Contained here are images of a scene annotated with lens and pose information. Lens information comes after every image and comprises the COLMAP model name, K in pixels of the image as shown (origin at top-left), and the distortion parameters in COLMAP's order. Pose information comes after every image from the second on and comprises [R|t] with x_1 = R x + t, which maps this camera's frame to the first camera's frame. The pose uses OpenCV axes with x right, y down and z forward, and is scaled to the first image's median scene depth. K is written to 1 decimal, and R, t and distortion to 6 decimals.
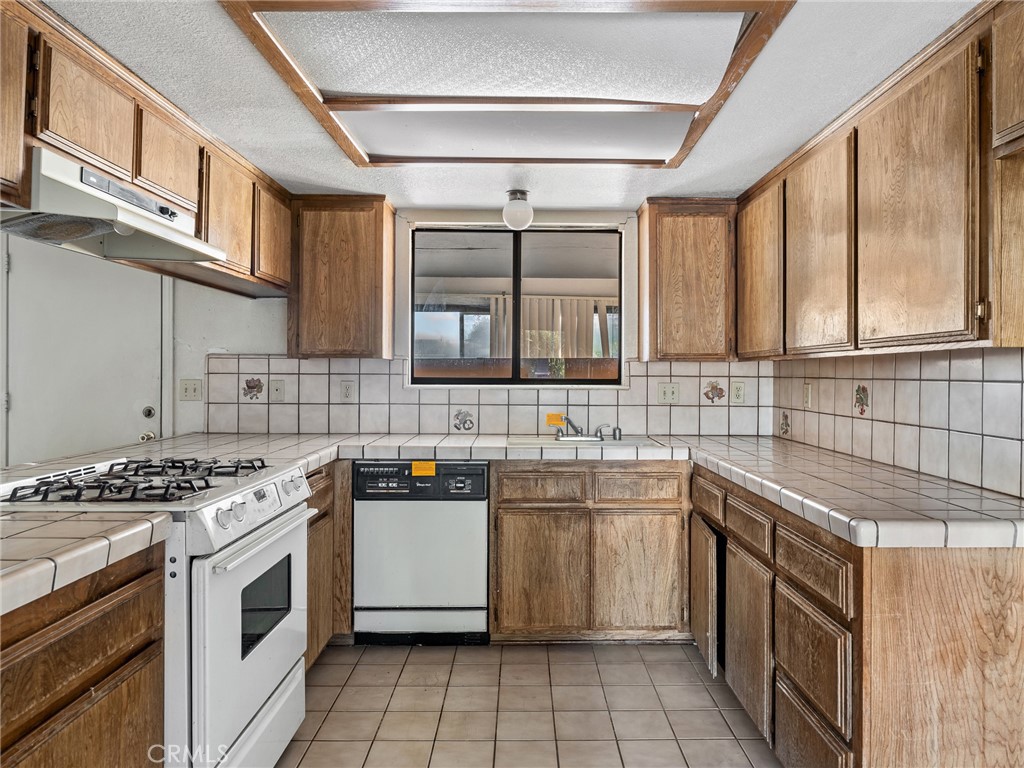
lens RADIAL K [[683.4, 0, 530.2], [0, 683.4, 368.5], [0, 0, 1]] dist [-0.010422, -0.003947]
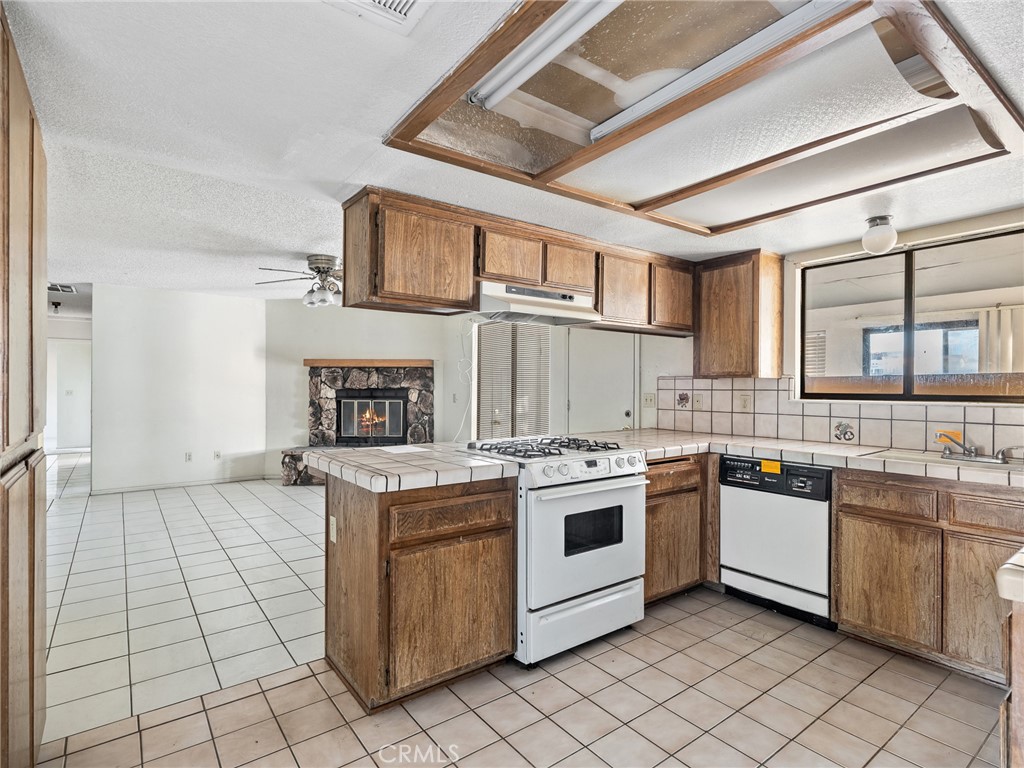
lens RADIAL K [[522.0, 0, 512.7], [0, 522.0, 384.7], [0, 0, 1]] dist [-0.003517, -0.000516]
pose [[0.584583, -0.006292, -0.811310, 0.333150], [0.004841, 0.999979, -0.004267, 0.000080], [0.811320, -0.001433, 0.584601, 0.072105]]
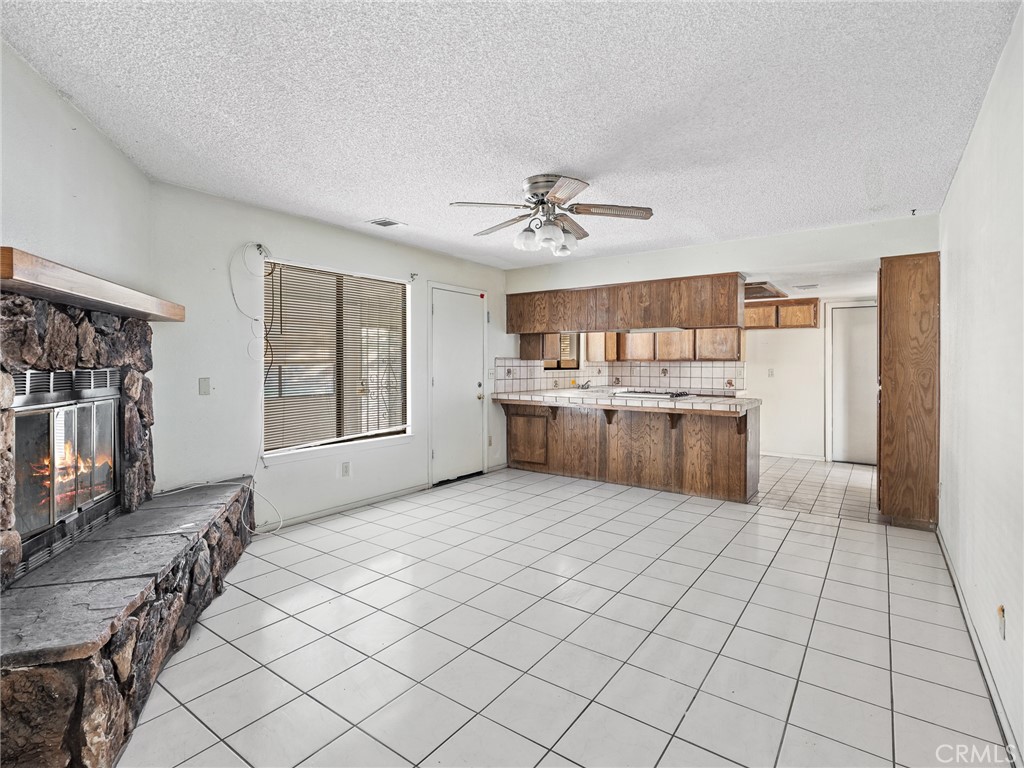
lens RADIAL K [[522.0, 0, 509.0], [0, 522.0, 375.5], [0, 0, 1]] dist [-0.003517, -0.000516]
pose [[0.598101, -0.019947, 0.801172, -2.146107], [-0.003276, 0.999621, 0.027333, -0.010801], [-0.801414, -0.018972, 0.597809, -0.051204]]
